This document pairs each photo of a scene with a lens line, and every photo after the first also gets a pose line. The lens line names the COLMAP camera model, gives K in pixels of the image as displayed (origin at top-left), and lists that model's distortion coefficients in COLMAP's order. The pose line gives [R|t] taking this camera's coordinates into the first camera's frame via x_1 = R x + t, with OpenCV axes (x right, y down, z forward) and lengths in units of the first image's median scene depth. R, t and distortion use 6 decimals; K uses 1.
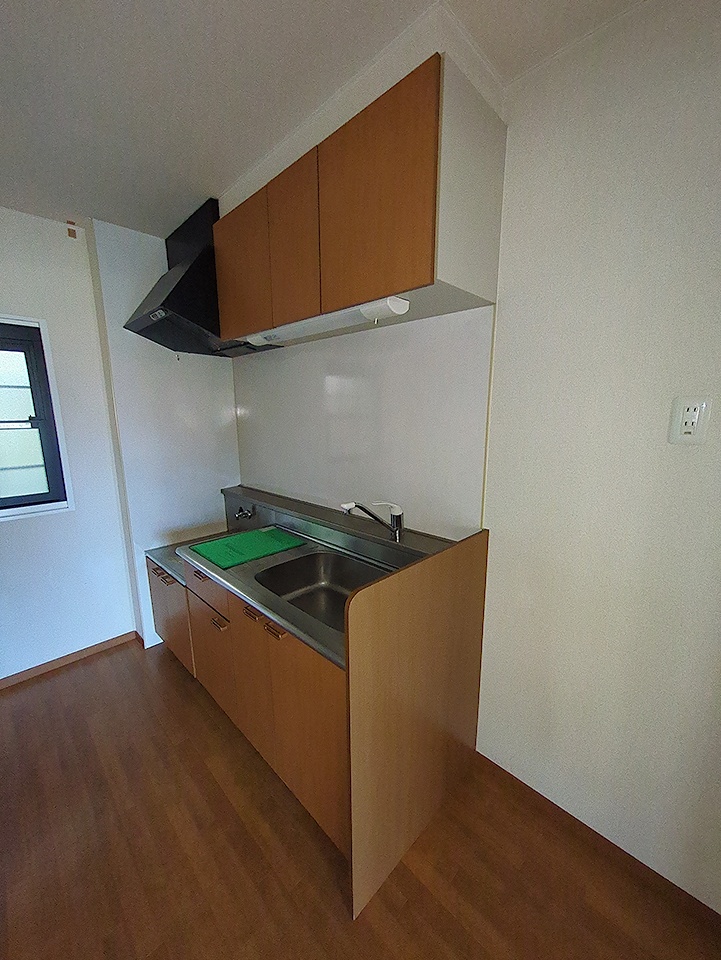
lens RADIAL K [[380.5, 0, 358.1], [0, 380.5, 485.9], [0, 0, 1]] dist [0.002007, 0.000413]
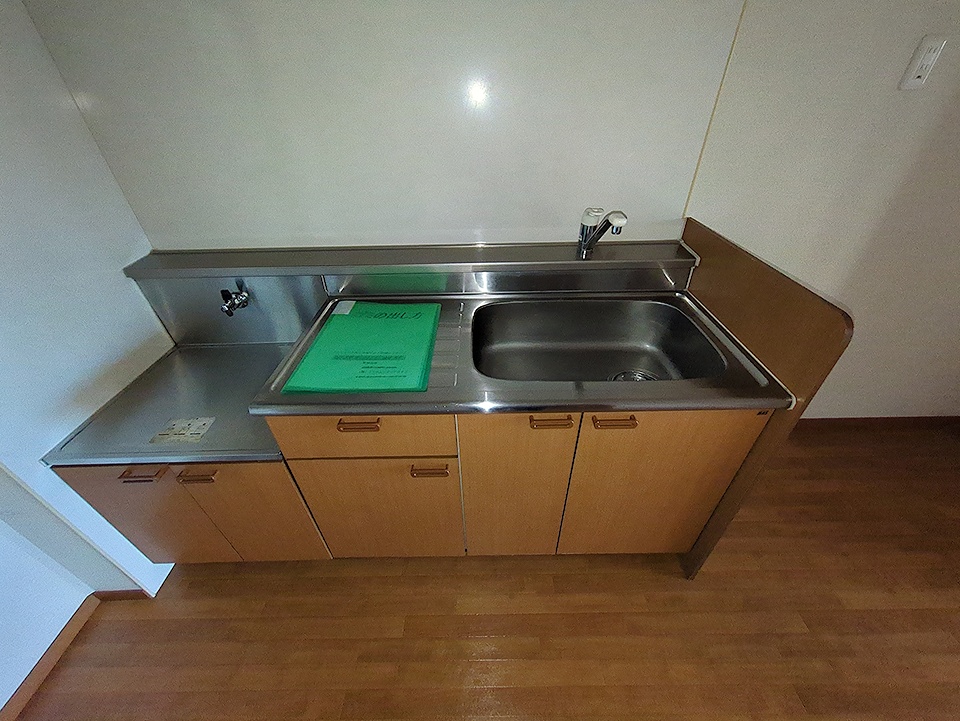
lens RADIAL K [[380.5, 0, 484.4], [0, 380.5, 366.3], [0, 0, 1]] dist [0.002007, 0.000413]
pose [[0.695781, -0.425765, 0.578458, -0.506854], [0.143911, 0.871673, 0.468482, -0.055921], [-0.703690, -0.242715, 0.667765, 0.482446]]
